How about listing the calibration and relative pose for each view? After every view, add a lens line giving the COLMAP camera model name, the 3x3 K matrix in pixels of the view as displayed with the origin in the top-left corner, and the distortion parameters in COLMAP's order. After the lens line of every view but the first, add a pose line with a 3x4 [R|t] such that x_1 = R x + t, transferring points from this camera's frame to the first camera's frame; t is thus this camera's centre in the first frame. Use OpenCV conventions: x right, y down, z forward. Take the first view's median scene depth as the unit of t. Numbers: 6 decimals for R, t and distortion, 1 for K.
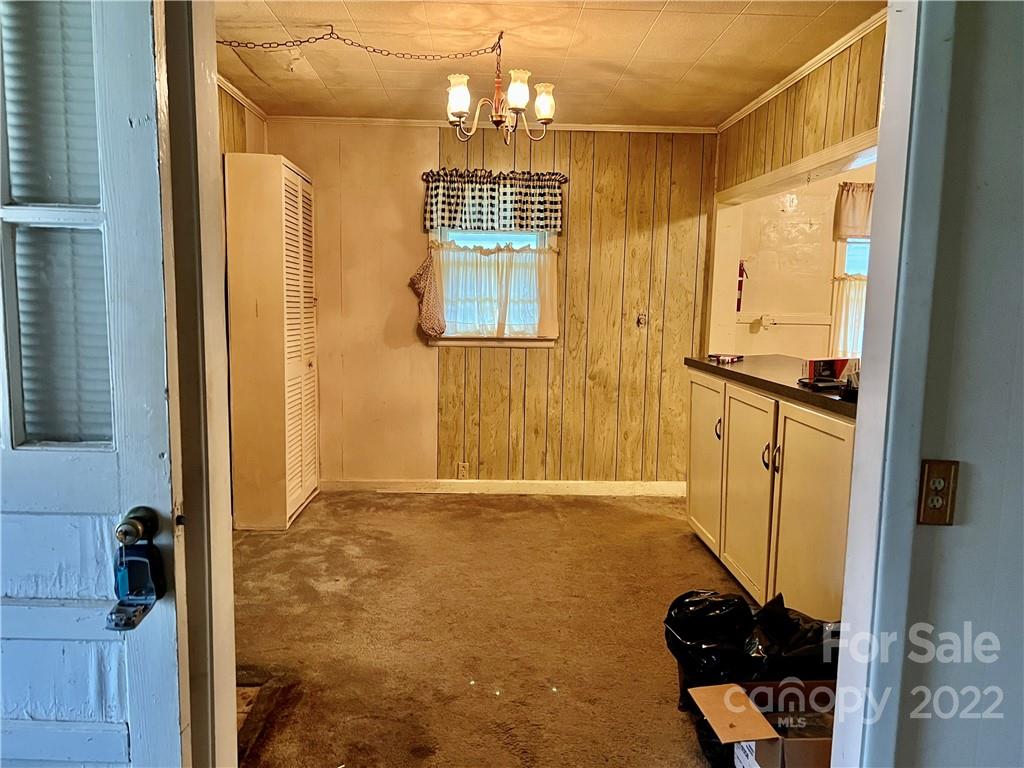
lens RADIAL K [[772.8, 0, 511.2], [0, 772.8, 390.5], [0, 0, 1]] dist [0.049916, -0.008047]
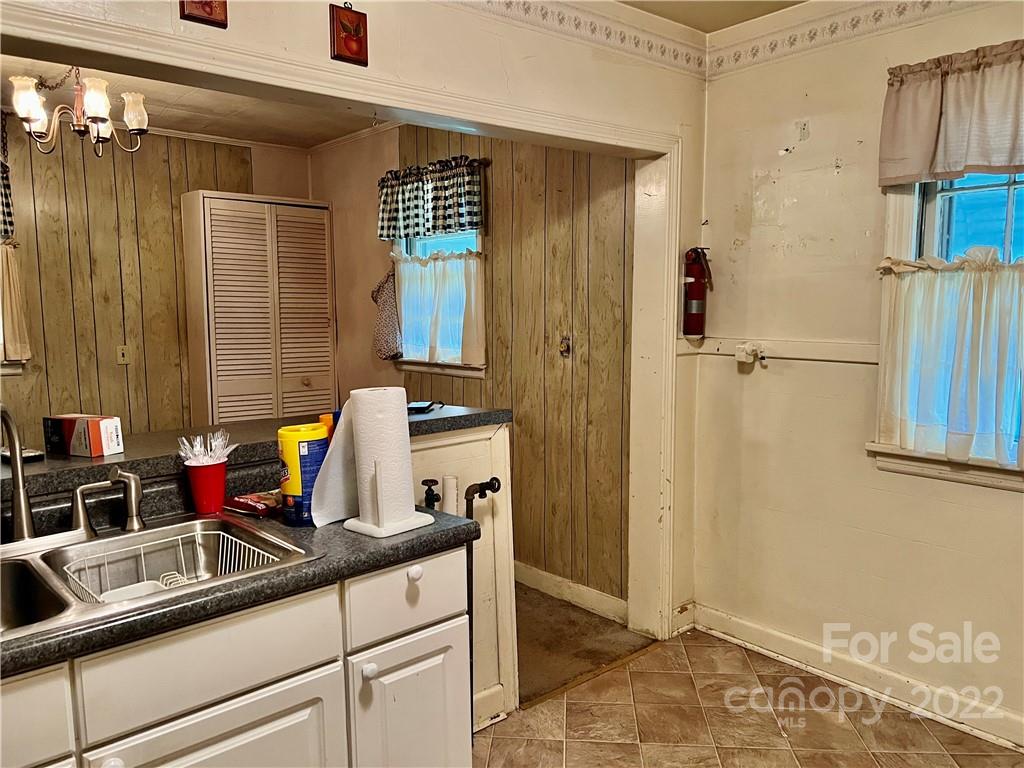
lens RADIAL K [[772.8, 0, 510.4], [0, 772.8, 382.6], [0, 0, 1]] dist [0.049916, -0.008047]
pose [[0.632120, 0.057755, -0.772715, 0.675809], [-0.076590, 0.996992, 0.011864, -0.063426], [0.771076, 0.051683, 0.634642, 0.530055]]
